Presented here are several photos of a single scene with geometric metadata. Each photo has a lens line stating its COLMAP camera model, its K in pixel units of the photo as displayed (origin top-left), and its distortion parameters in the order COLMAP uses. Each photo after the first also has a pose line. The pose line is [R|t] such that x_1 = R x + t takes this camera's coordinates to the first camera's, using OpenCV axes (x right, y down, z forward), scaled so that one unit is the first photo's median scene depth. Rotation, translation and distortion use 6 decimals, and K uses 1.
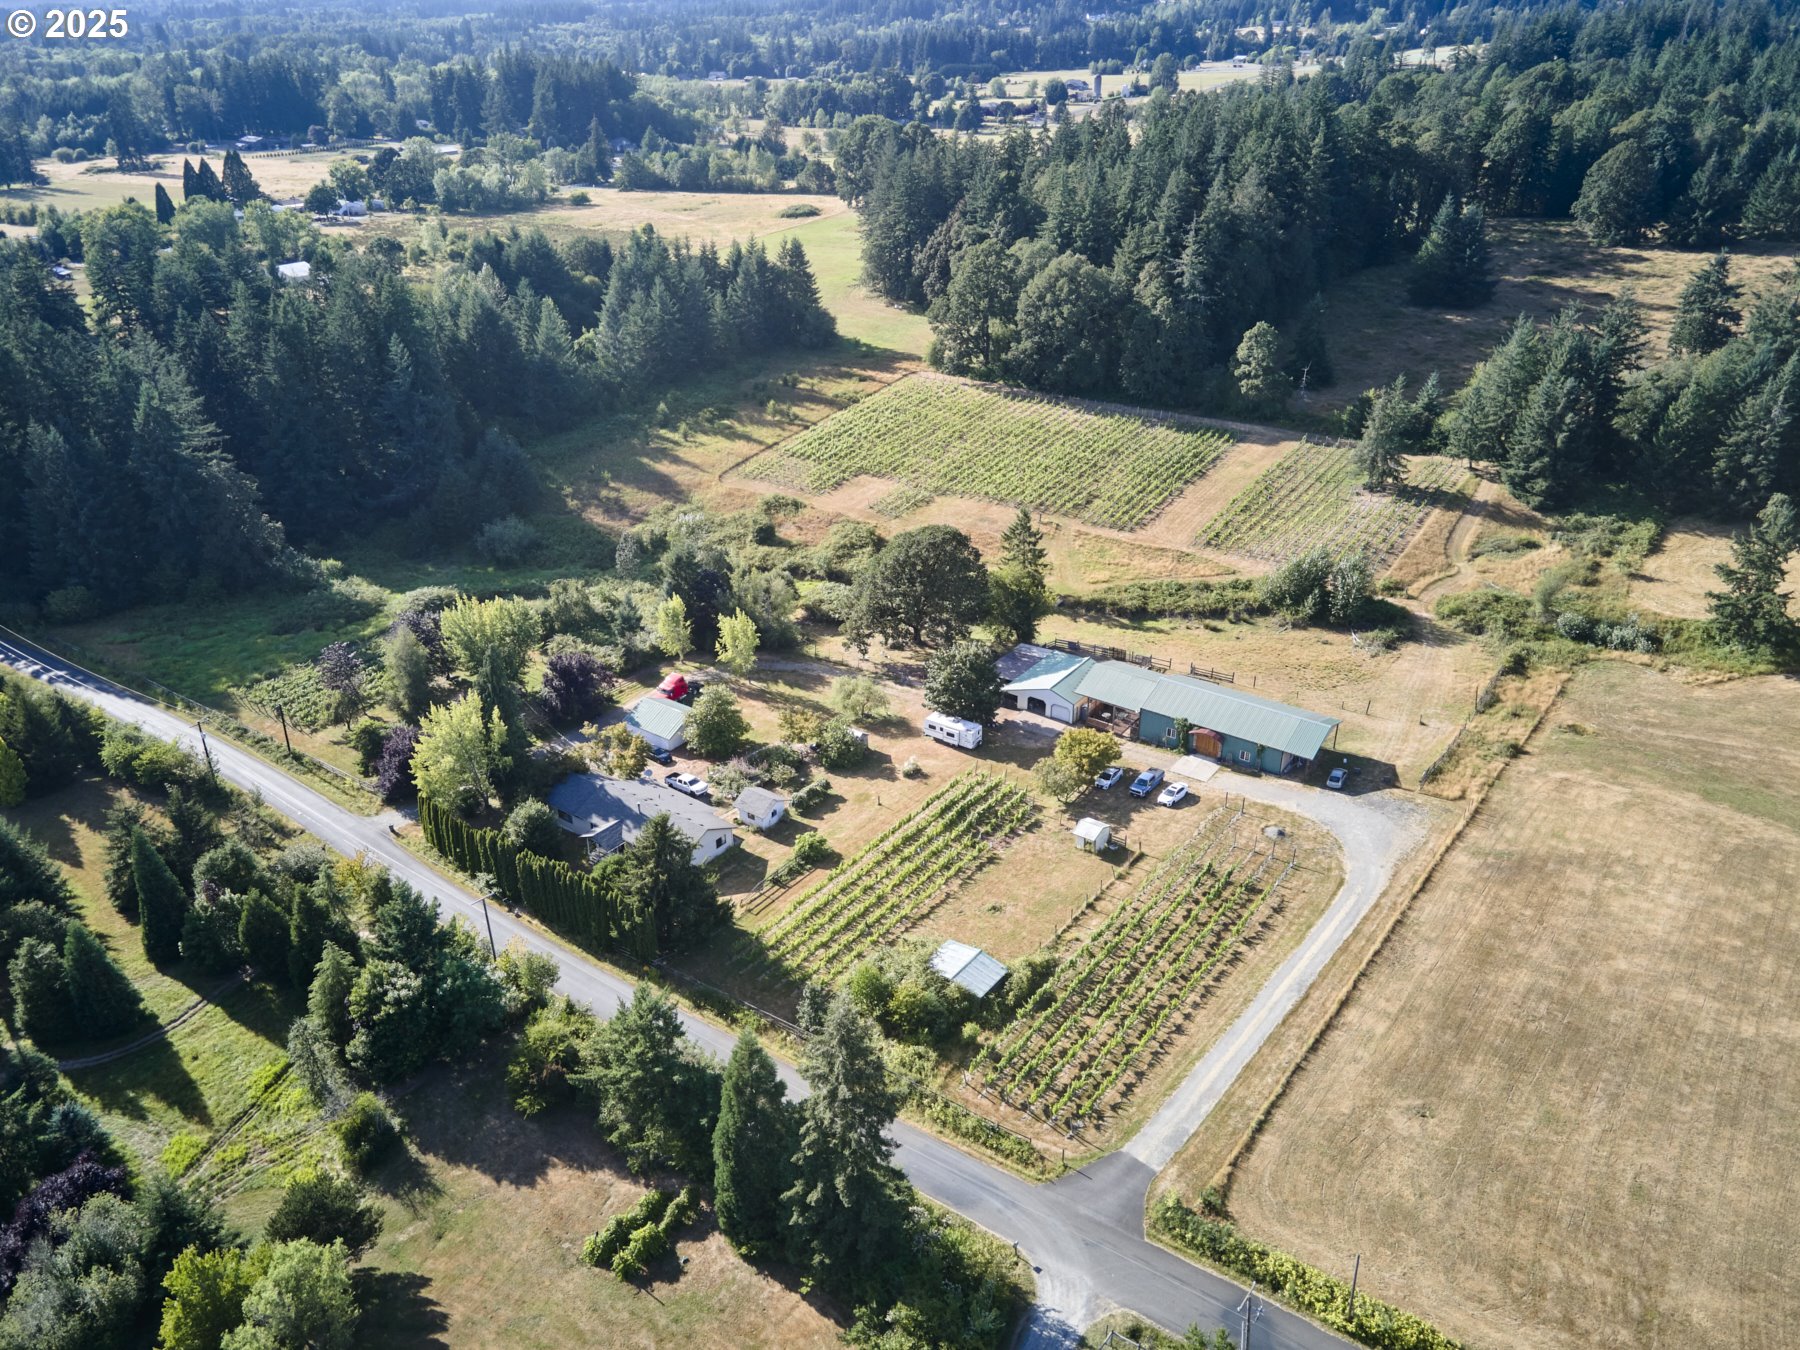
lens RADIAL K [[1319.4, 0, 898.9], [0, 1319.4, 678.0], [0, 0, 1]] dist [0.019716, 0.031549]
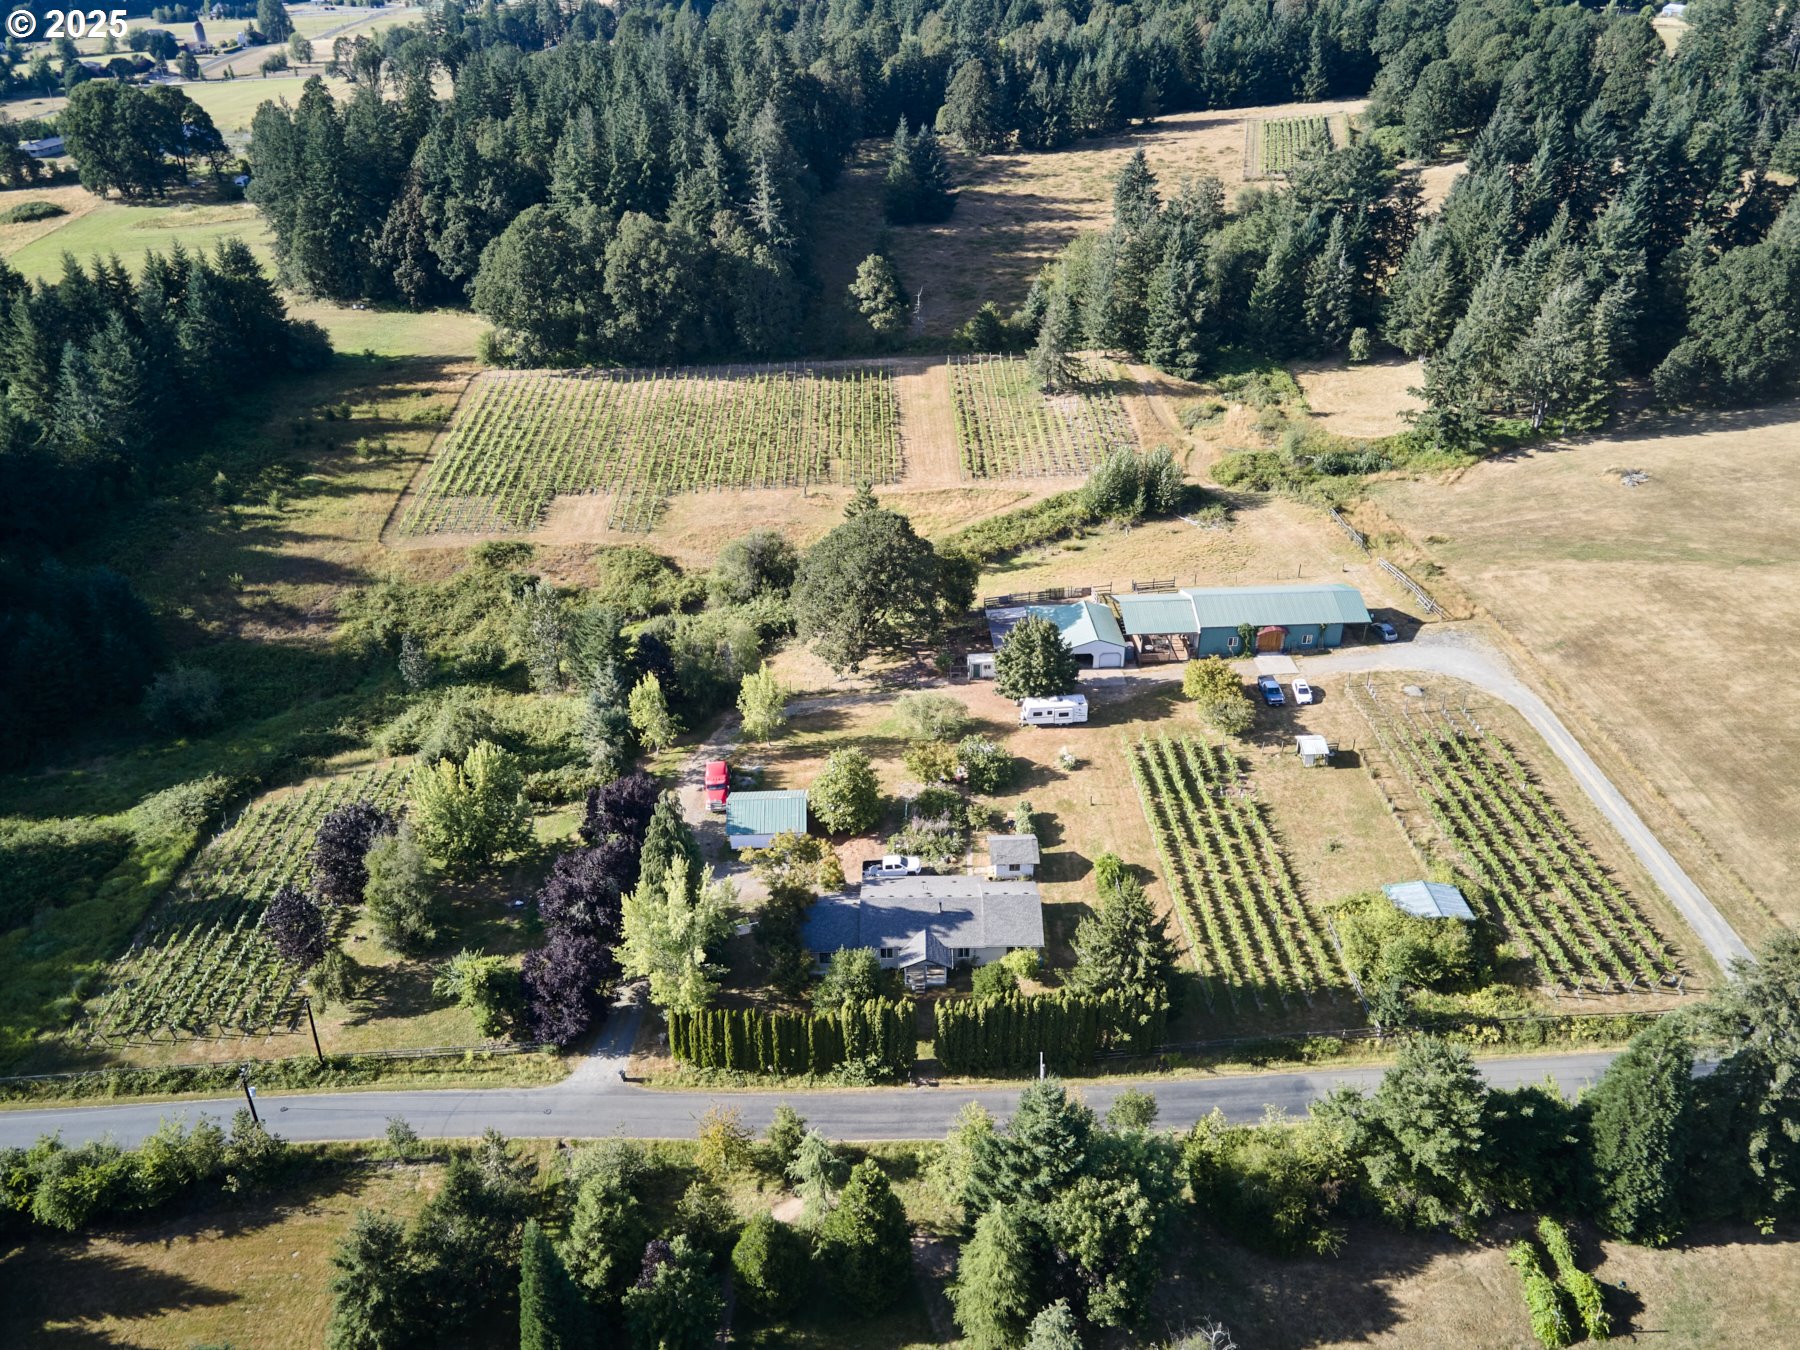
lens RADIAL K [[1319.4, 0, 898.9], [0, 1319.4, 672.6], [0, 0, 1]] dist [0.019716, 0.031549]
pose [[0.789606, -0.309057, 0.530100, -0.444469], [0.292792, 0.948974, 0.117141, -0.106273], [-0.539254, 0.062714, 0.839805, 0.222670]]
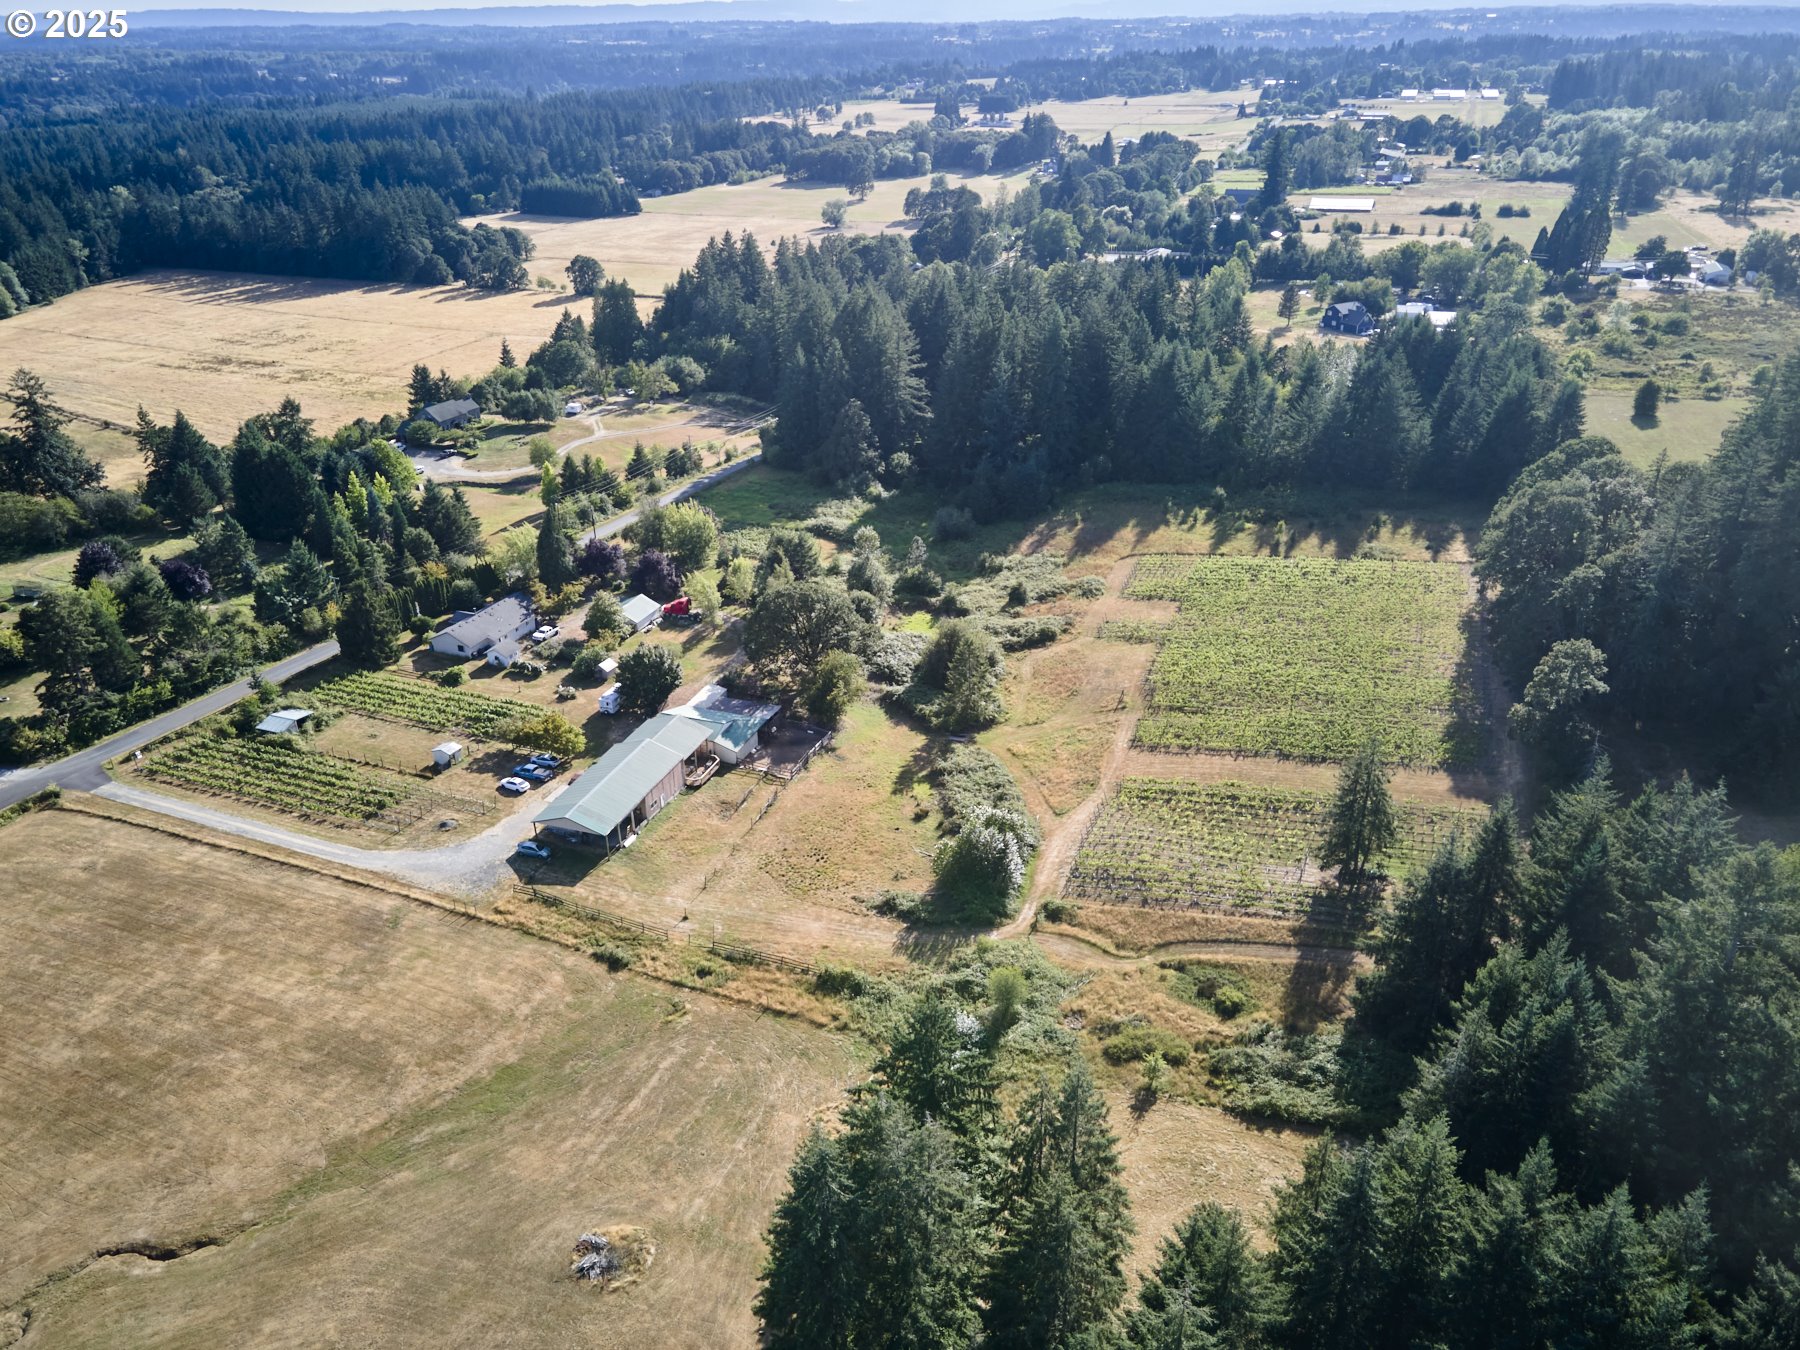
lens RADIAL K [[1319.4, 0, 895.9], [0, 1319.4, 677.7], [0, 0, 1]] dist [0.019716, 0.031549]
pose [[0.267922, 0.434918, -0.859688, 0.999840], [-0.438211, 0.849679, 0.293286, -0.390162], [0.858014, 0.298147, 0.418234, 0.570267]]
